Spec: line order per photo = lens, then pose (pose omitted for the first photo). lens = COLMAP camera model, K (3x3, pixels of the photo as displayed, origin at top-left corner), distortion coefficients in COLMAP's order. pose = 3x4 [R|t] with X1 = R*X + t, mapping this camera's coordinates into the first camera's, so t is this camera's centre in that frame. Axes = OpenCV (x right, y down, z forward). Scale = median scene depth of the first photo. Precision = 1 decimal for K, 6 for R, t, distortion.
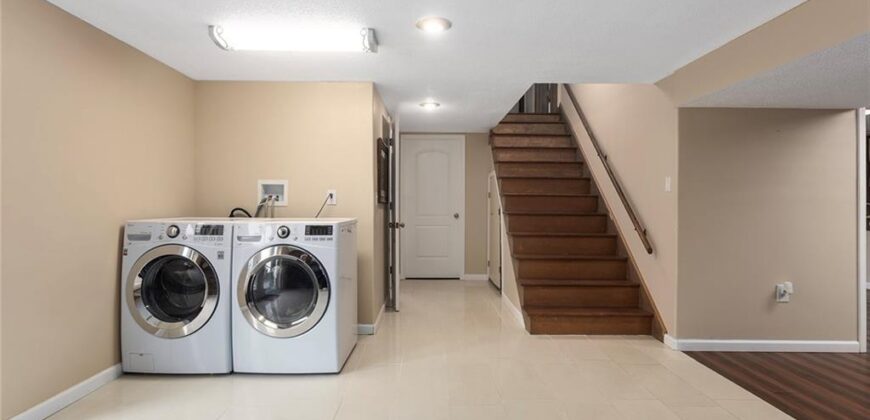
lens RADIAL K [[424.6, 0, 432.0], [0, 424.6, 202.3], [0, 0, 1]] dist [0.002986, 0.003297]
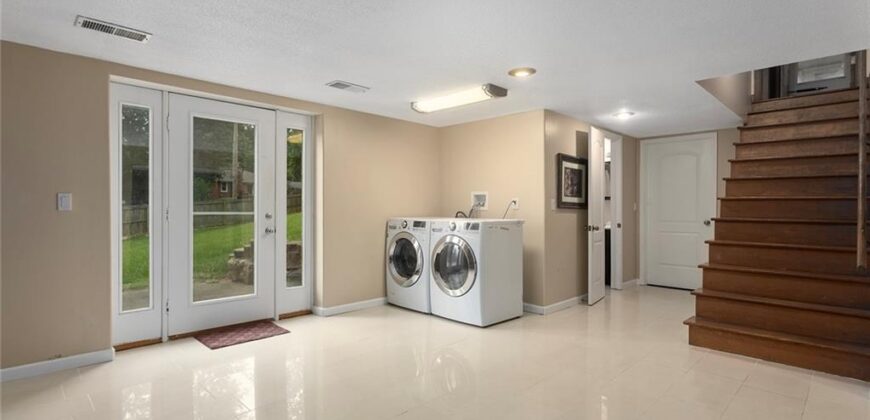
lens RADIAL K [[424.6, 0, 438.8], [0, 424.6, 211.1], [0, 0, 1]] dist [0.002986, 0.003297]
pose [[0.711113, 0.005863, -0.703053, 0.516302], [0.000215, 0.999963, 0.008556, -0.000034], [0.703078, -0.006235, 0.711086, -0.086740]]
